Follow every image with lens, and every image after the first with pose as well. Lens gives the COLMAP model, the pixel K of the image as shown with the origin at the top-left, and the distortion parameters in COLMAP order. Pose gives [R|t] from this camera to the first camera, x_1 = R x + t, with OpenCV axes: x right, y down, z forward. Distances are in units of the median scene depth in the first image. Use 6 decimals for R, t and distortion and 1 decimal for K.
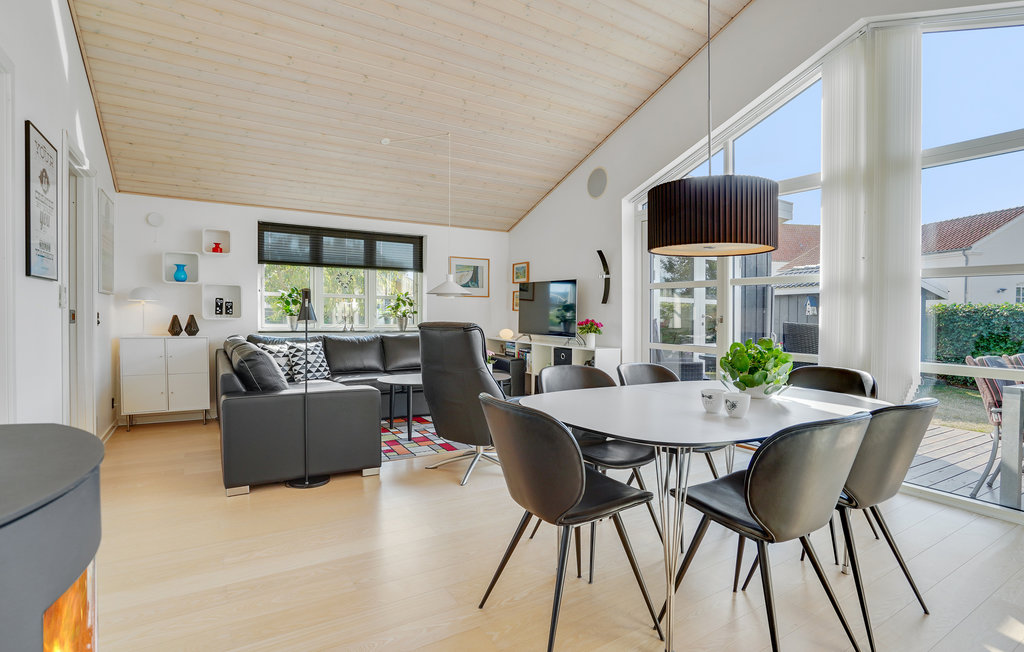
lens RADIAL K [[501.2, 0, 512.0], [0, 501.2, 326.0], [0, 0, 1]] dist [0.001724, 0.000250]
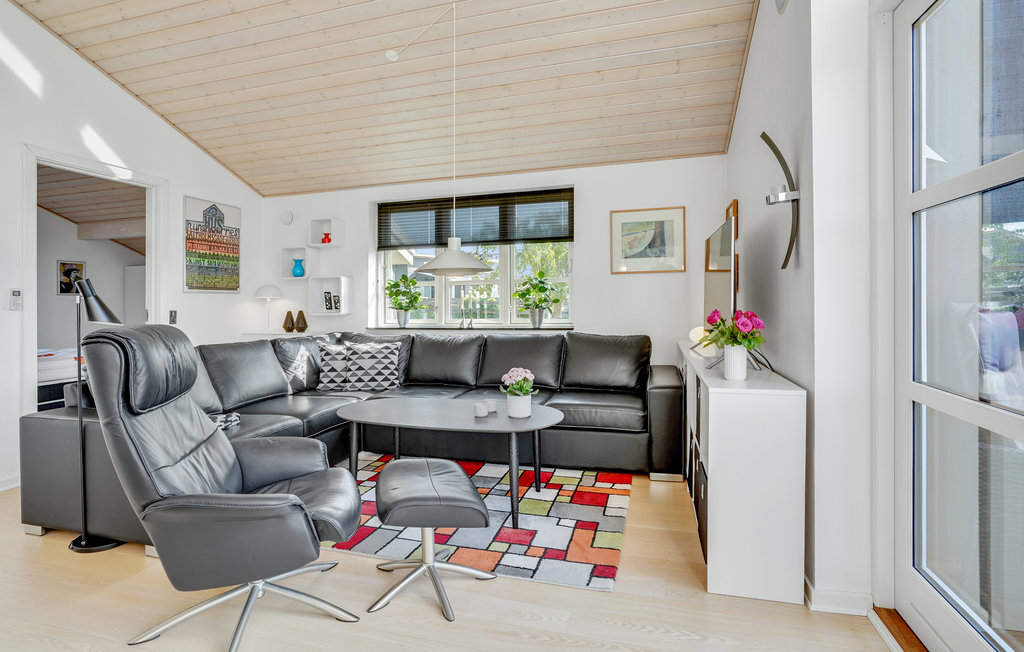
lens RADIAL K [[521.2, 0, 509.0], [0, 521.2, 305.5], [0, 0, 1]] dist [-0.002633, -0.000113]
pose [[0.663947, -0.019839, -0.747516, 0.330995], [0.003848, 0.999725, -0.023114, -0.006462], [0.747769, 0.012470, 0.663842, 0.560166]]
